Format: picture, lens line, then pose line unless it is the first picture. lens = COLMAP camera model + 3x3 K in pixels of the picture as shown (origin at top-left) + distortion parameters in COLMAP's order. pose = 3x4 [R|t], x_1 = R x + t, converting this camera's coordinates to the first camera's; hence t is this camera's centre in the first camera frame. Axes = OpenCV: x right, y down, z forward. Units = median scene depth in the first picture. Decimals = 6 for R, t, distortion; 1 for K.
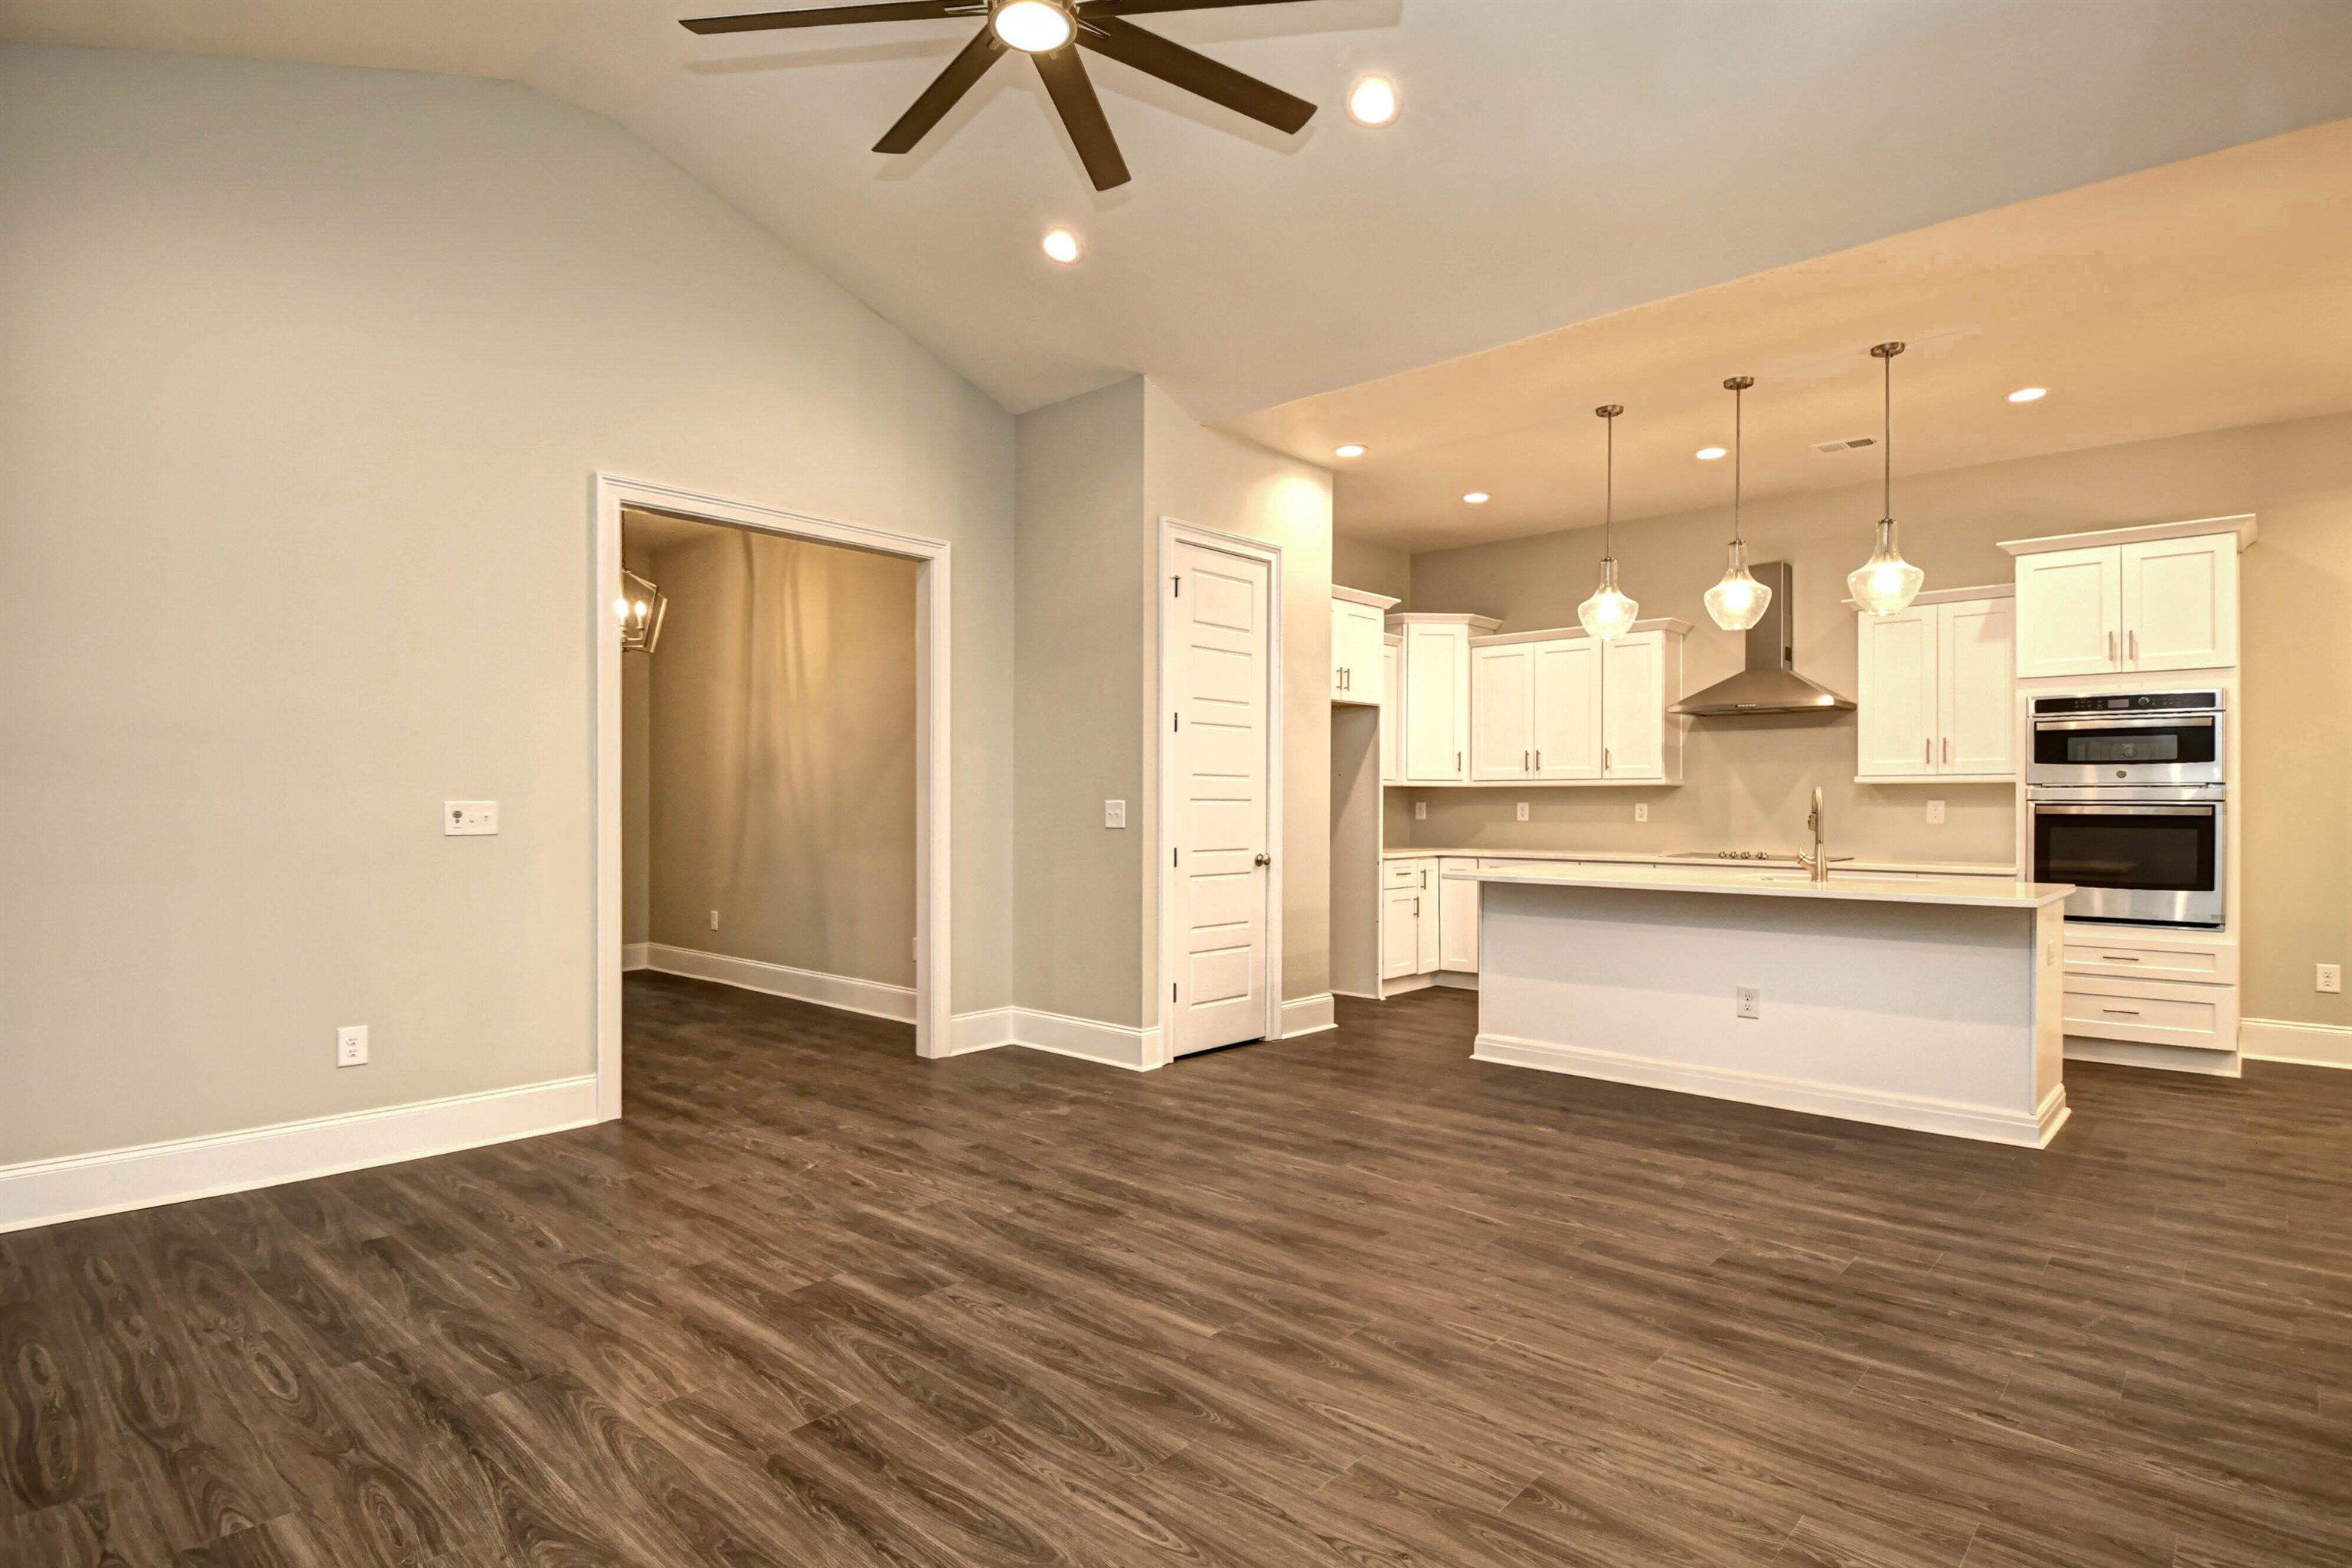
lens RADIAL K [[1205.3, 0, 1171.9], [0, 1205.3, 811.7], [0, 0, 1]] dist [-0.084347, 0.031754]
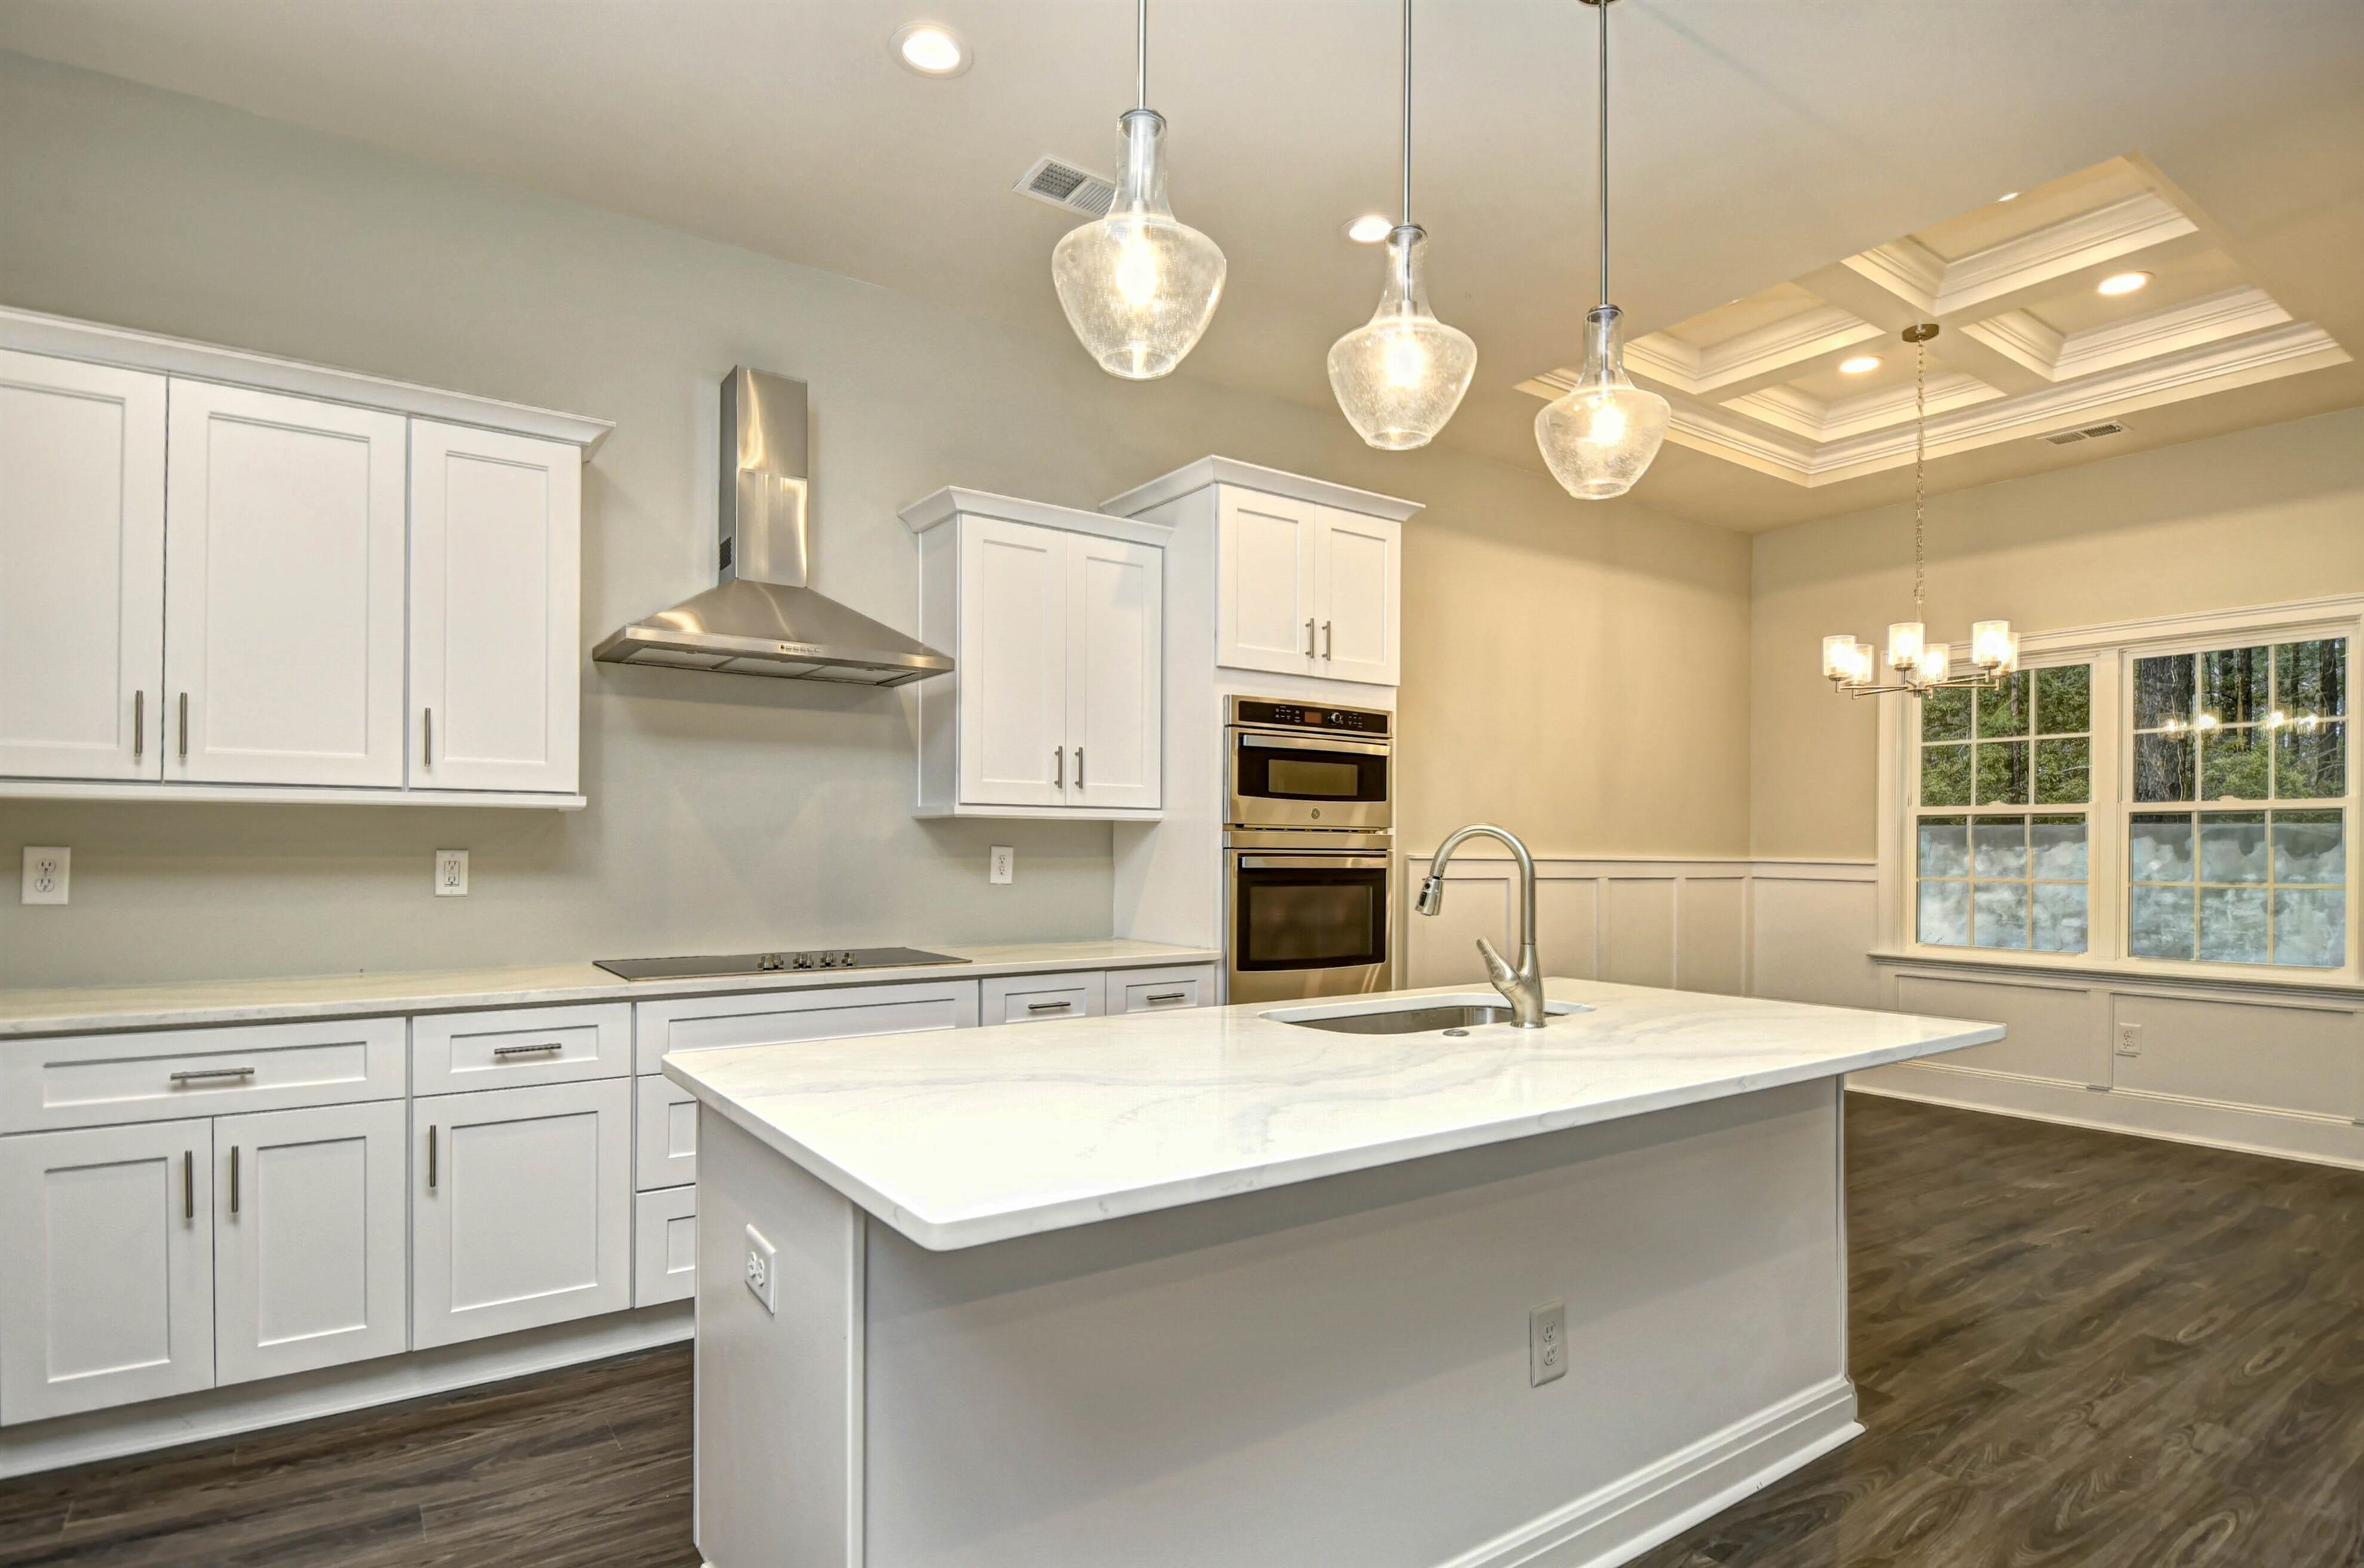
lens RADIAL K [[1228.1, 0, 1193.3], [0, 1228.1, 843.0], [0, 0, 1]] dist [-0.001467, -0.002528]
pose [[0.204624, 0.005209, 0.978827, 0.037493], [0.002759, 0.999979, -0.005898, -0.009182], [-0.978837, 0.003907, 0.204605, 0.892549]]
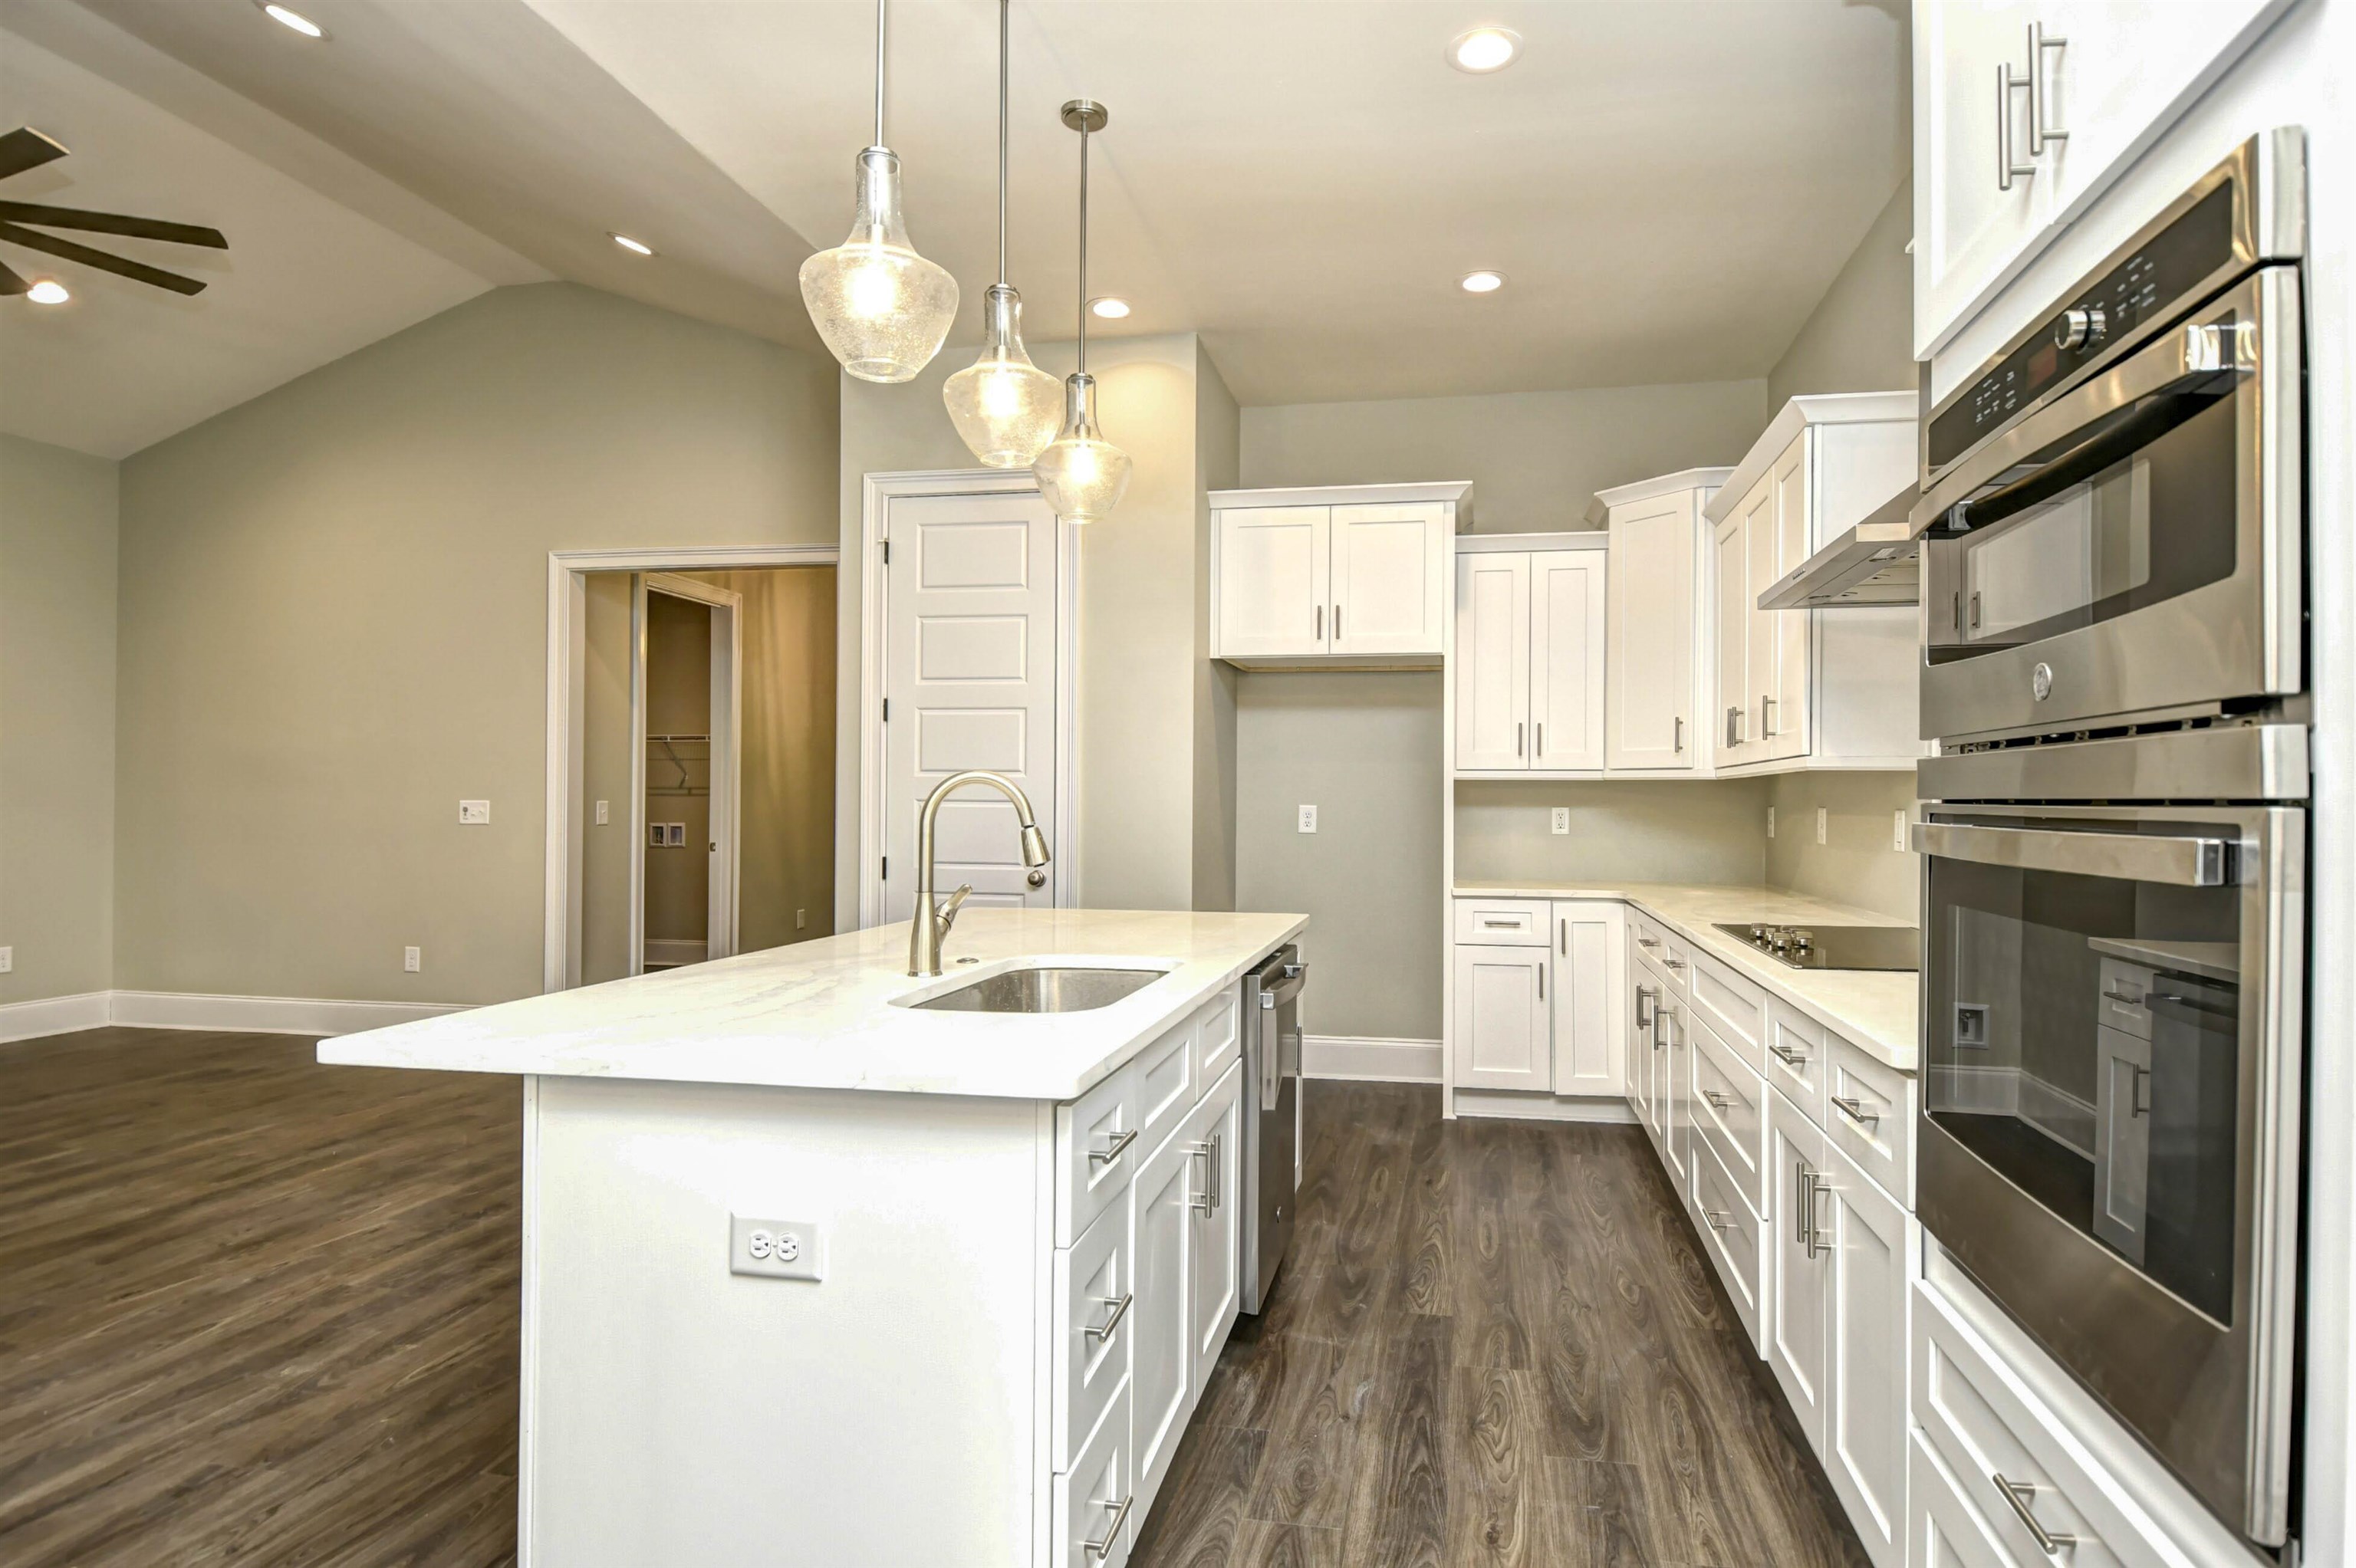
lens RADIAL K [[1294.3, 0, 1279.5], [0, 1294.3, 793.2], [0, 0, 1]] dist [-0.006476, -0.004078]
pose [[0.552633, -0.004545, -0.833413, 0.914265], [-0.010564, 0.999867, -0.012458, -0.006735], [0.833358, 0.015689, 0.552511, 0.723681]]
